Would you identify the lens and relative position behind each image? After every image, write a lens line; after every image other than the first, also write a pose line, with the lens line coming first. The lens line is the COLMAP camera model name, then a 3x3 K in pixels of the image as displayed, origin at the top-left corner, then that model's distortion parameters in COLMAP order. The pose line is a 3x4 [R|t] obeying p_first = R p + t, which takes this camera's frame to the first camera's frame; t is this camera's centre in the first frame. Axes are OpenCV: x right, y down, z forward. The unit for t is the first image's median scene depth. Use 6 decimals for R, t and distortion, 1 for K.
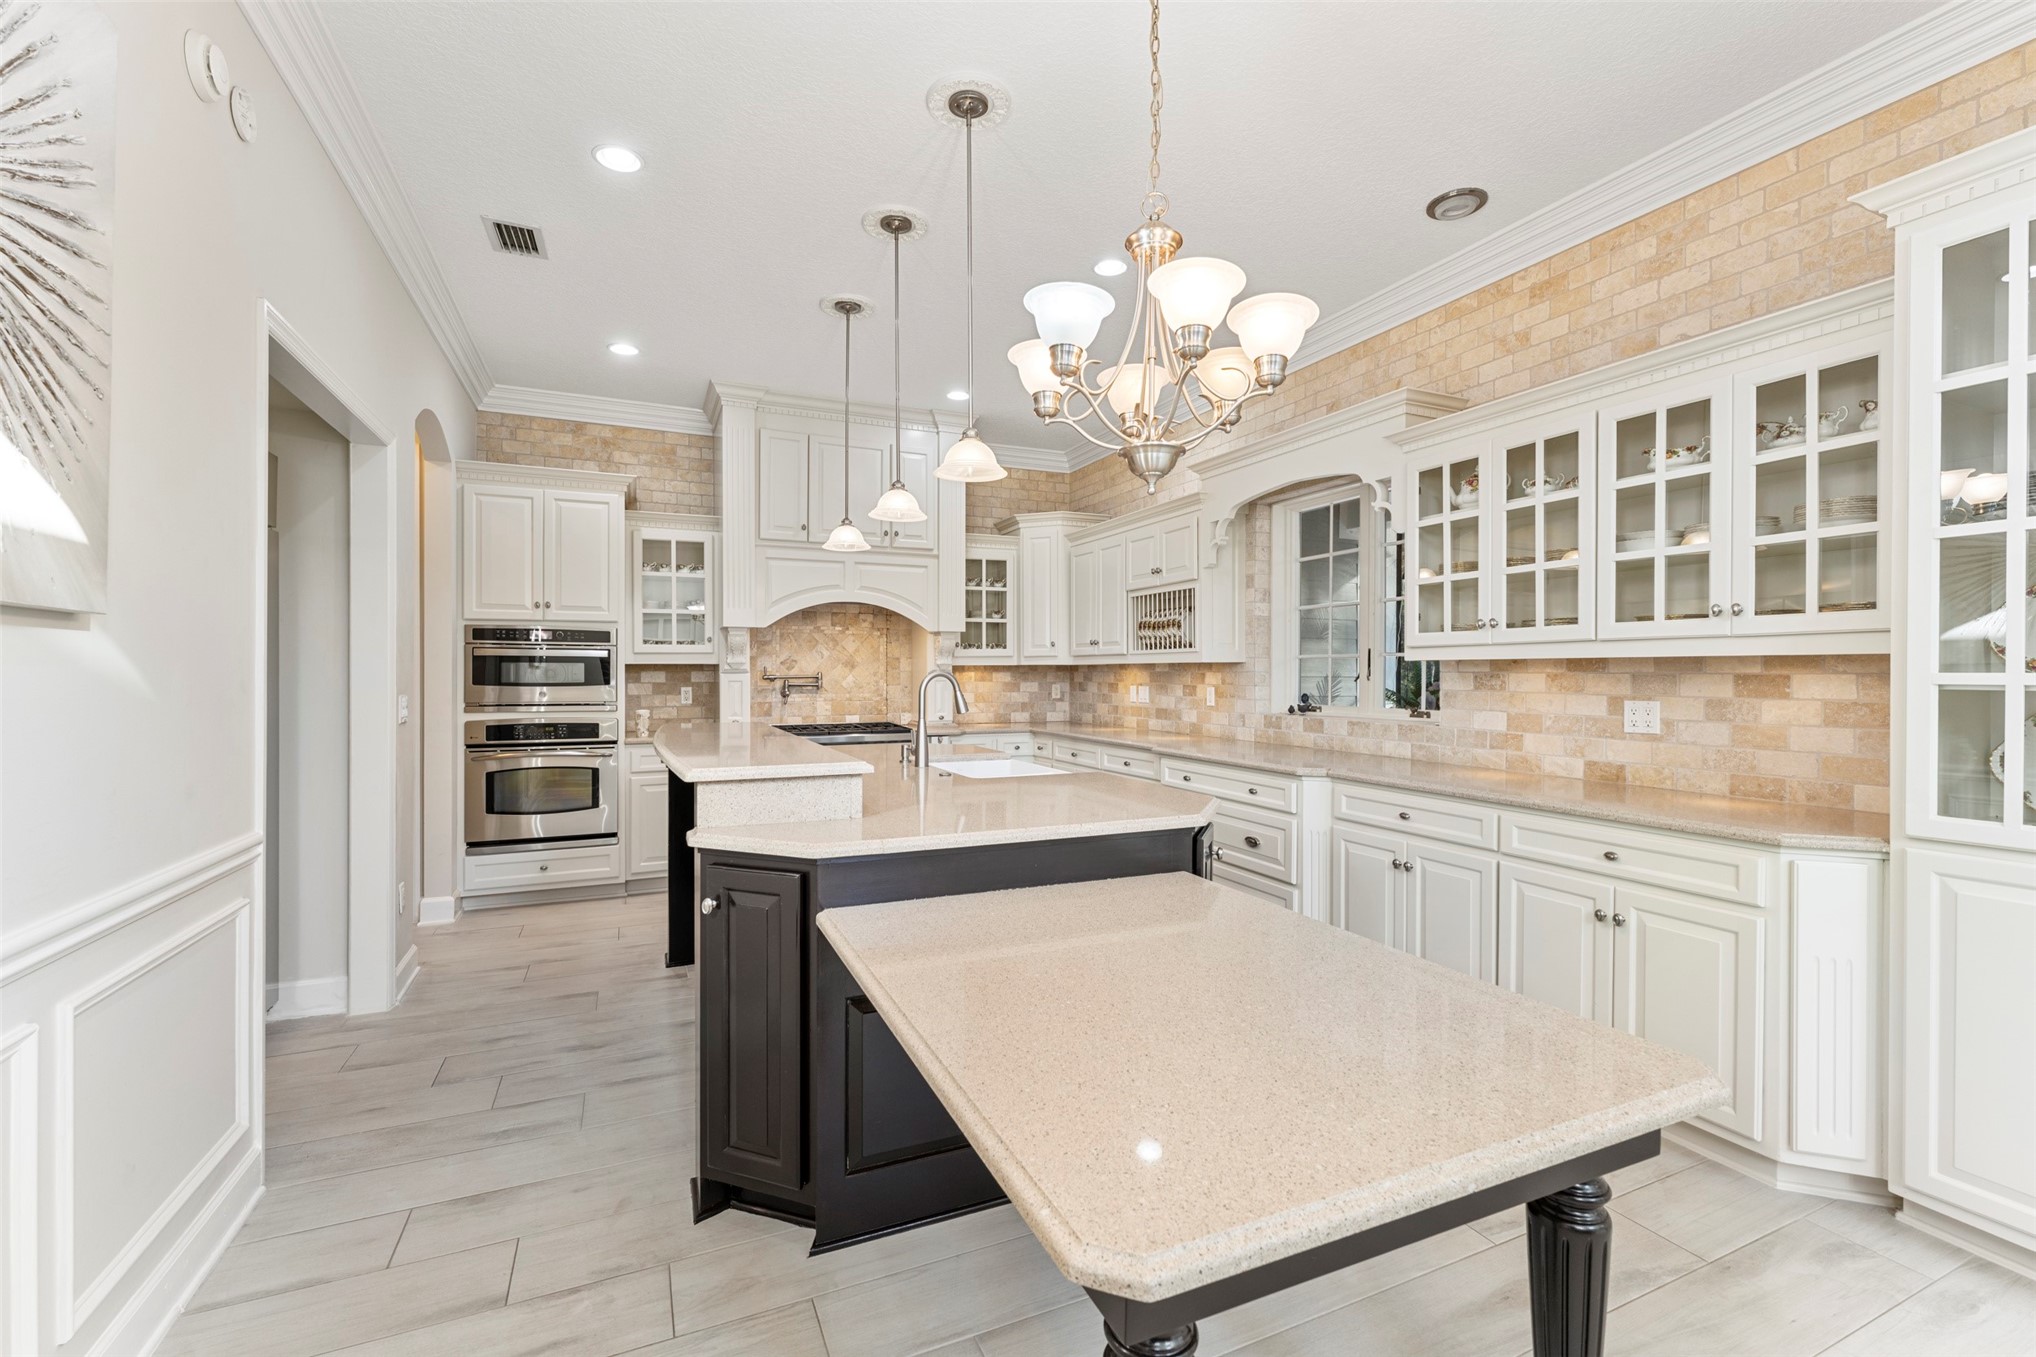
lens RADIAL K [[860.4, 0, 1018.0], [0, 860.4, 678.5], [0, 0, 1]] dist [0.000654, -0.000230]
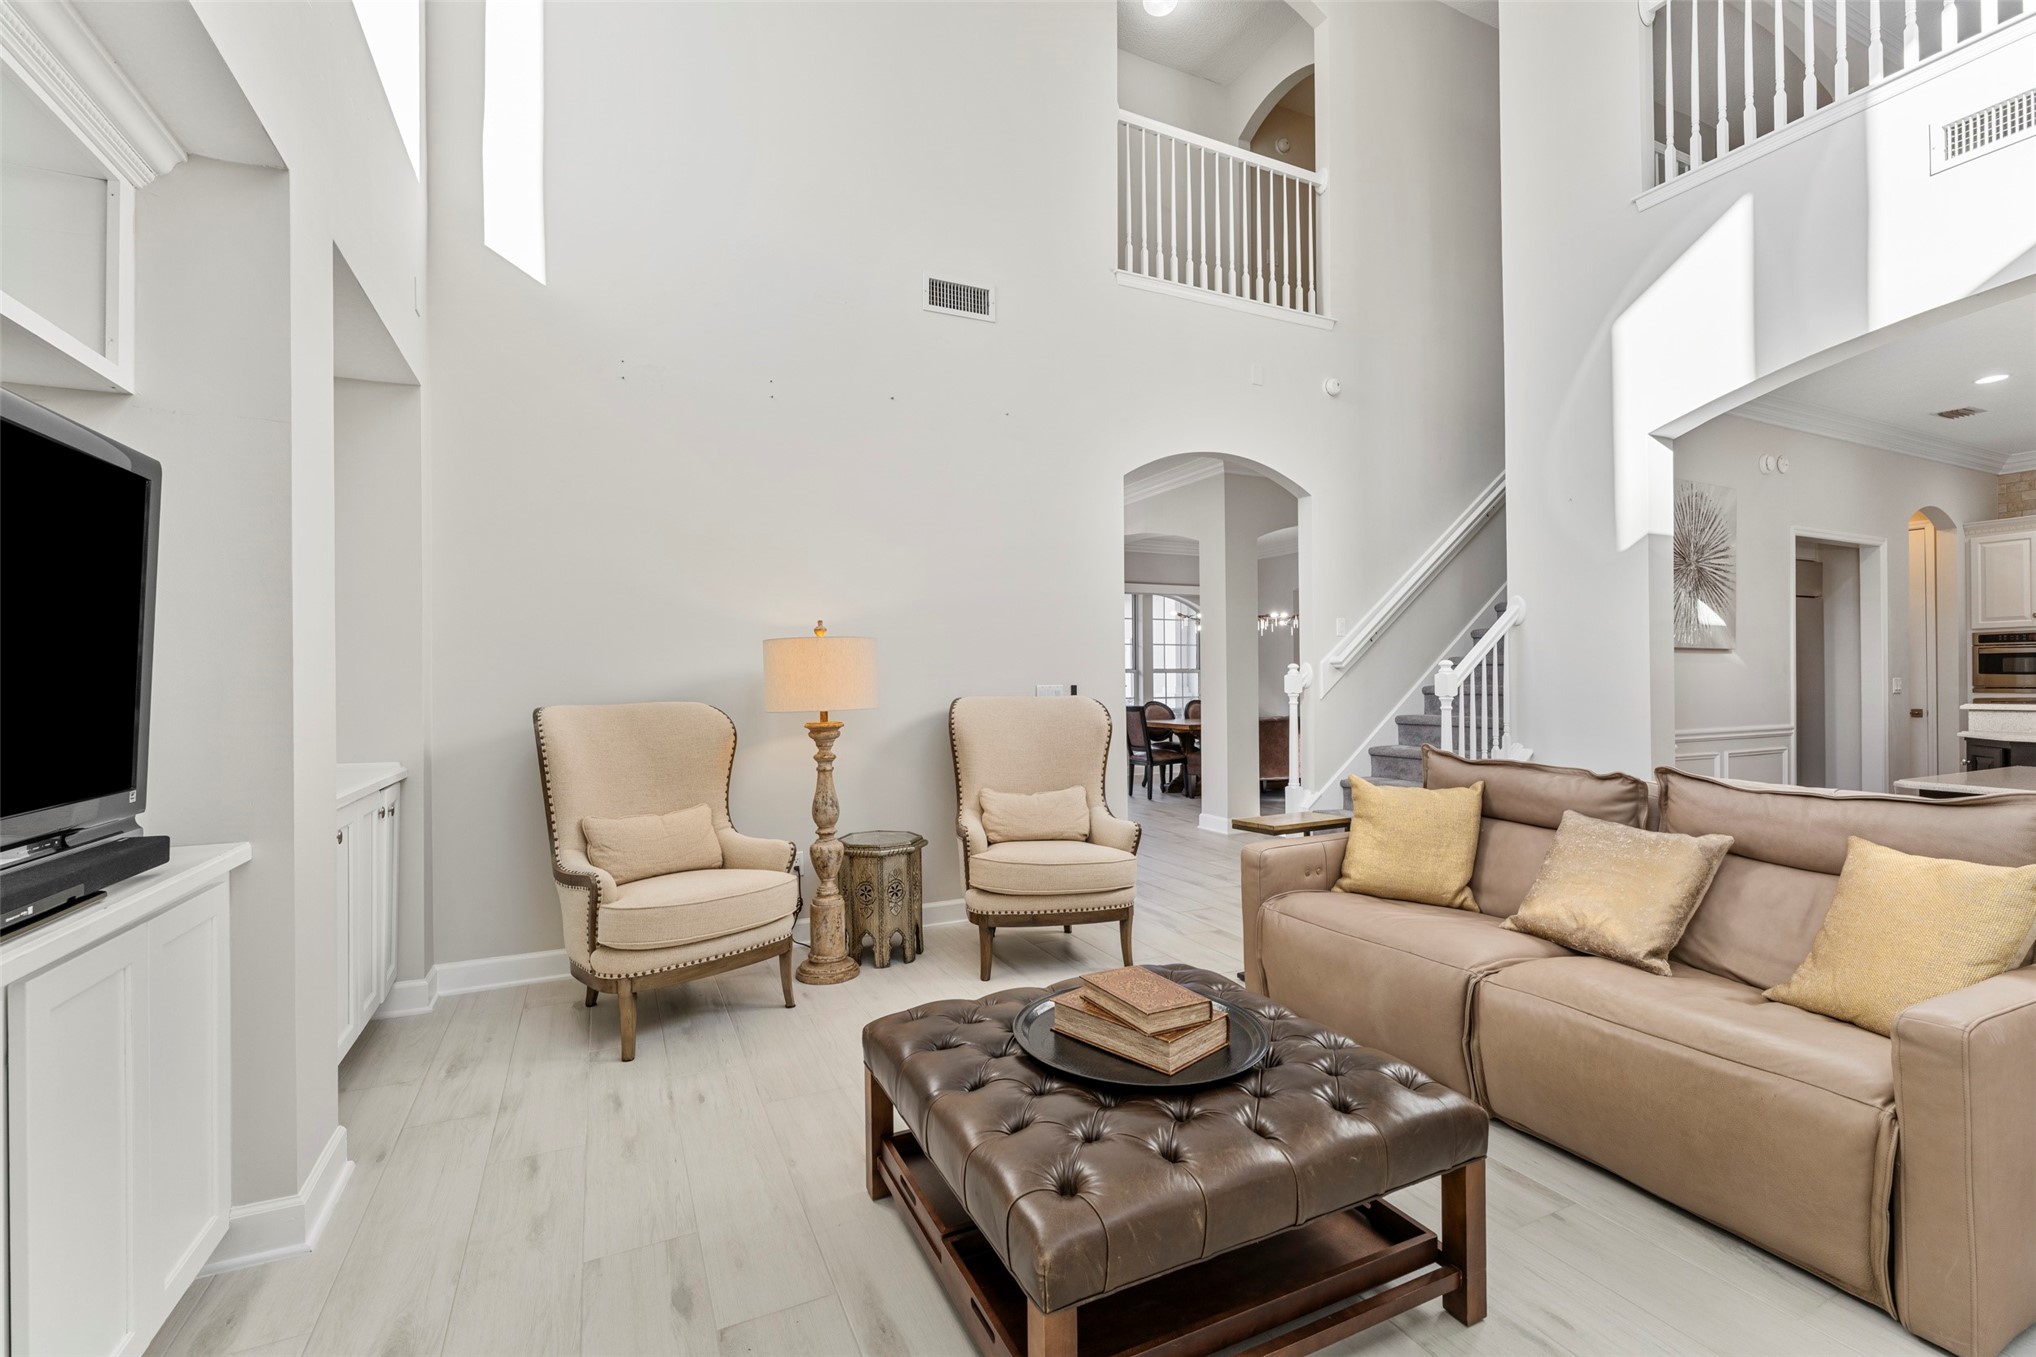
lens RADIAL K [[870.0, 0, 1018.0], [0, 870.0, 678.5], [0, 0, 1]] dist [0.003379, 0.000134]
pose [[0.027511, -0.006094, -0.999603, 0.709249], [0.002072, 0.999980, -0.006040, 0.018772], [0.999619, -0.001905, 0.027523, -0.595768]]
